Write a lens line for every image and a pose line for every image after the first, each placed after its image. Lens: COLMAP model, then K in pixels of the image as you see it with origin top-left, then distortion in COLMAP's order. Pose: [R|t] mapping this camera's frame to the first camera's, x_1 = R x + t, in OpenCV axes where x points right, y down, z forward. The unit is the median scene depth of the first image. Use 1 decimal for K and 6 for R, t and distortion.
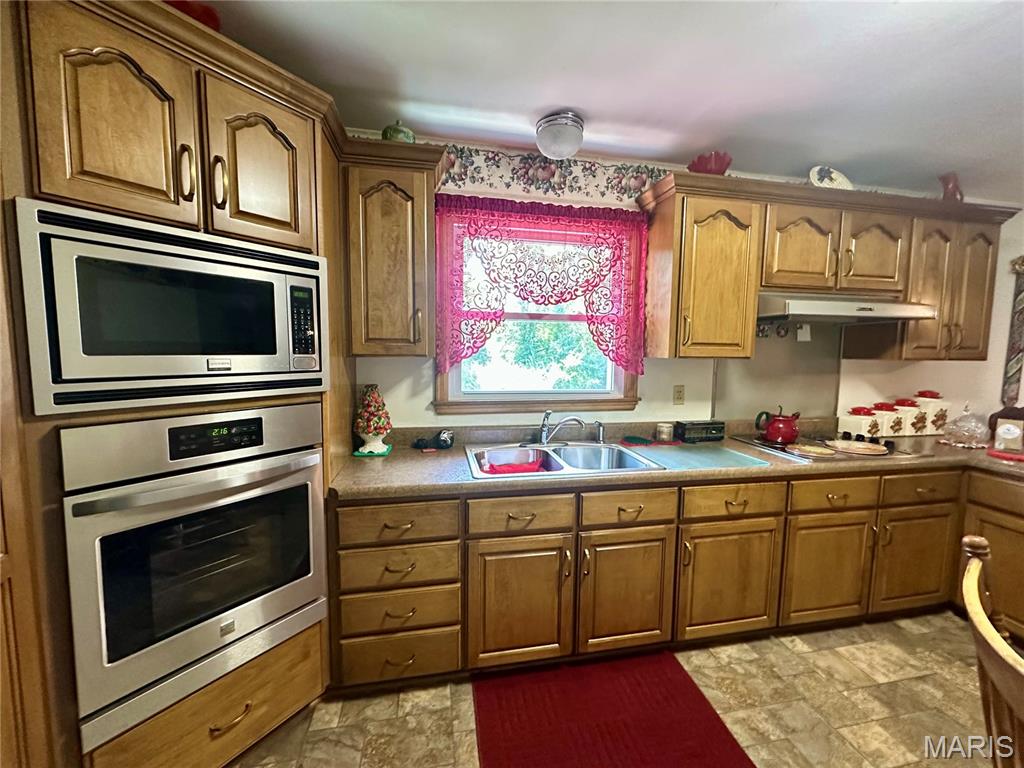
lens RADIAL K [[408.6, 0, 512.0], [0, 408.6, 383.6], [0, 0, 1]] dist [-0.004444, 0.001426]
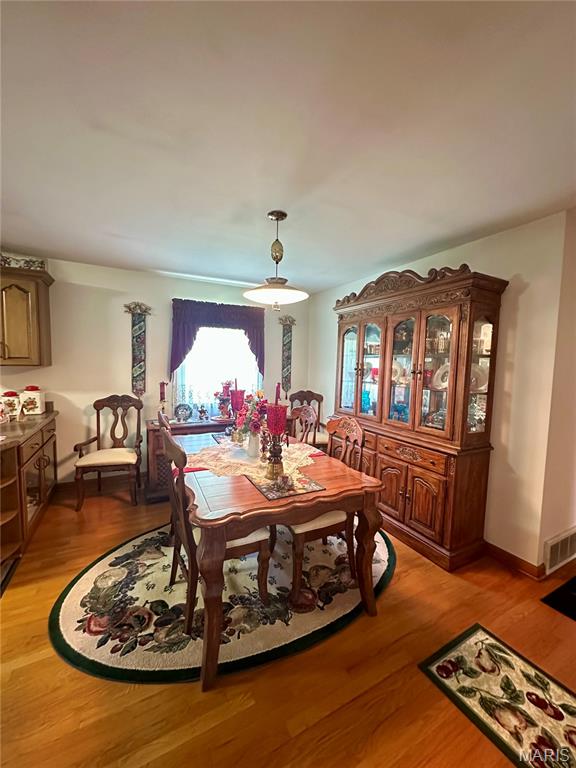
lens RADIAL K [[306.5, 0, 289.5], [0, 306.5, 384.7], [0, 0, 1]] dist [-0.004444, 0.001426]
pose [[0.957753, -0.015590, 0.287171, 2.450631], [0.017684, 0.999833, -0.004699, 0.053603], [-0.287049, 0.009578, 0.957868, -0.572214]]
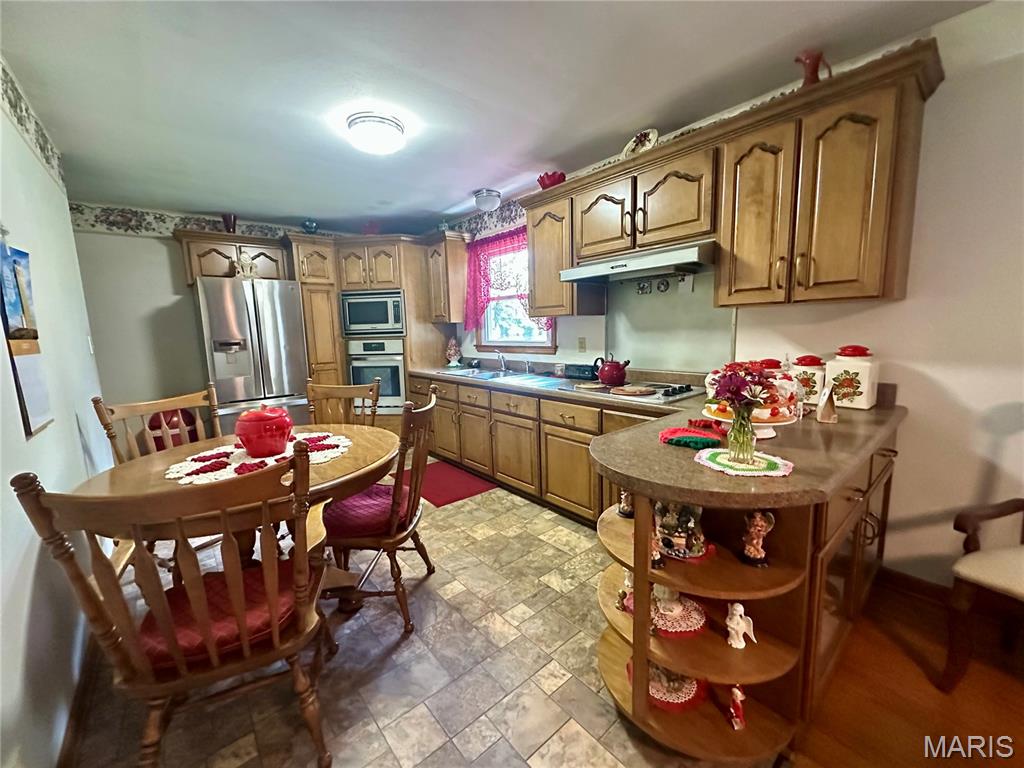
lens RADIAL K [[408.6, 0, 511.8], [0, 408.6, 383.7], [0, 0, 1]] dist [-0.004444, 0.001426]
pose [[0.483159, 0.093057, -0.870573, 2.052430], [-0.038173, 0.995629, 0.085239, 0.068184], [0.874700, -0.007951, 0.484600, 0.213112]]
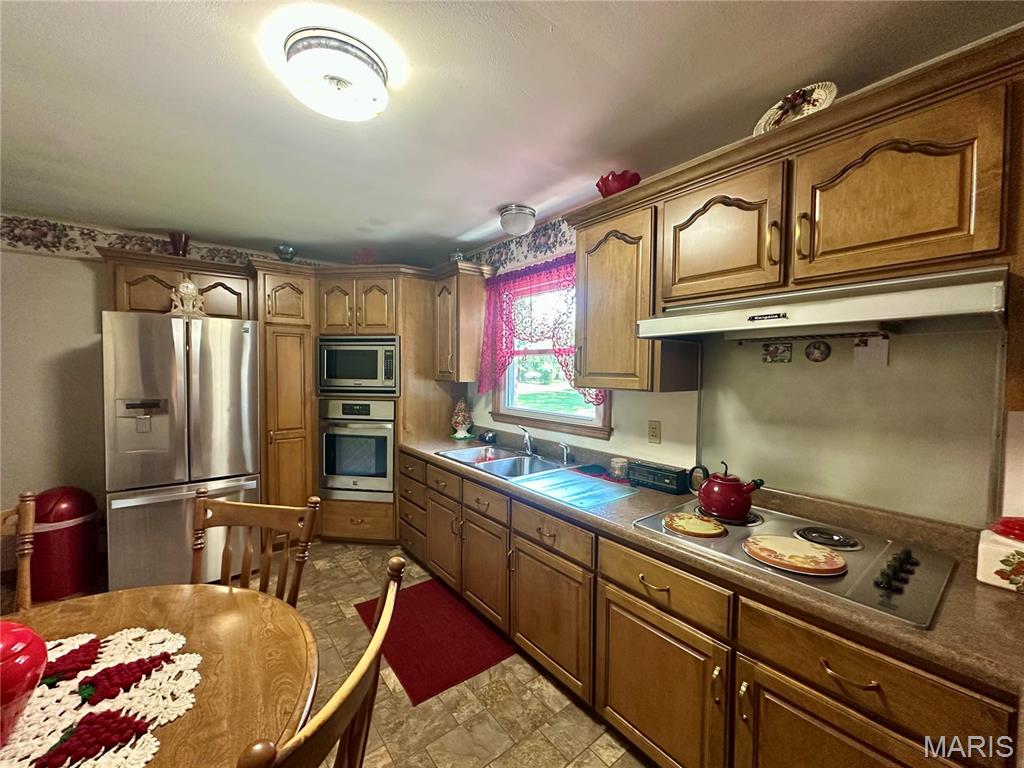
lens RADIAL K [[408.6, 0, 512.4], [0, 408.6, 384.1], [0, 0, 1]] dist [-0.004444, 0.001426]
pose [[0.450677, 0.022690, -0.892399, 1.456209], [-0.076573, 0.996975, -0.013322, -0.054050], [0.889397, 0.074338, 0.451051, 0.465690]]
